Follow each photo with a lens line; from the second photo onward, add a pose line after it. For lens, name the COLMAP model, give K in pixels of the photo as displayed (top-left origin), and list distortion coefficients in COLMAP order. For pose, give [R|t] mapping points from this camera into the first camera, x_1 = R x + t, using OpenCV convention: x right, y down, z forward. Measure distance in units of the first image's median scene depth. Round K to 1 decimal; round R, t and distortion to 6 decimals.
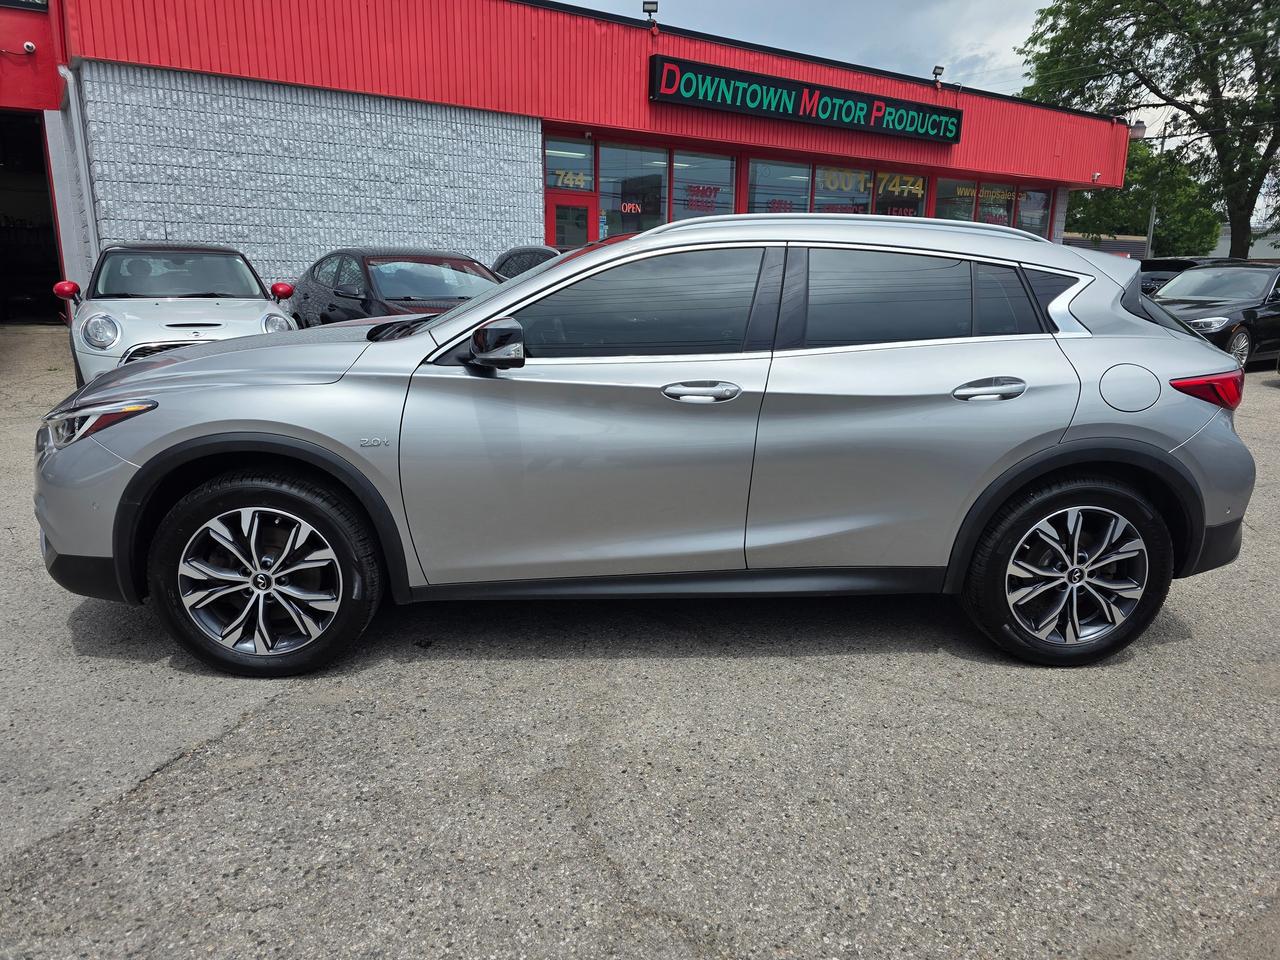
lens RADIAL K [[864.1, 0, 649.0], [0, 864.1, 485.0], [0, 0, 1]] dist [0.051962, -0.050080]
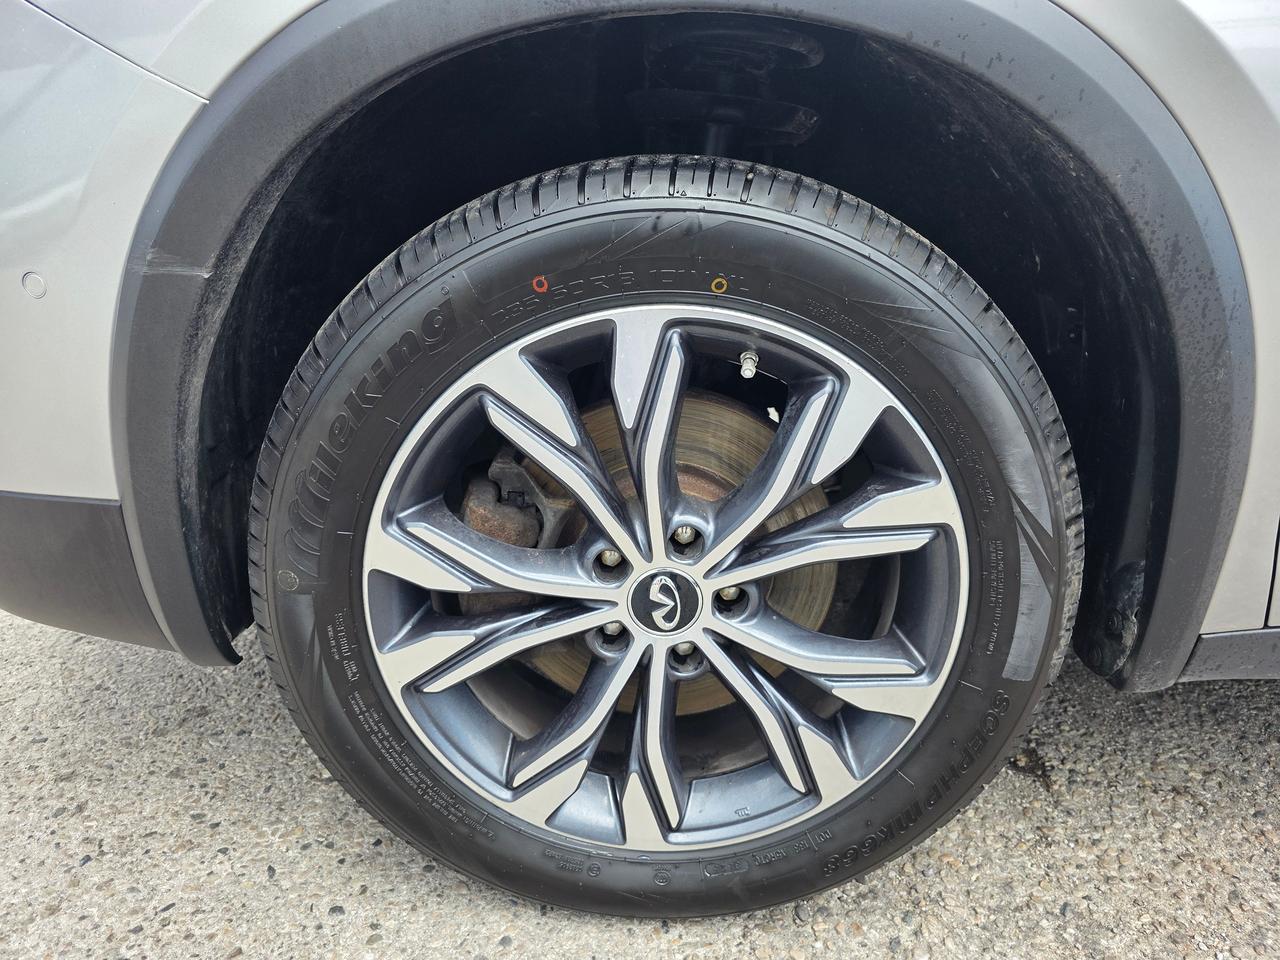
lens RADIAL K [[866.2, 0, 640.0], [0, 866.2, 480.0], [0, 0, 1]] dist [0.050013, -0.047900]
pose [[0.996157, 0.017169, -0.085885, -0.430619], [-0.009367, 0.995859, 0.090424, 0.050756], [0.087082, -0.089272, 0.992193, 0.744112]]
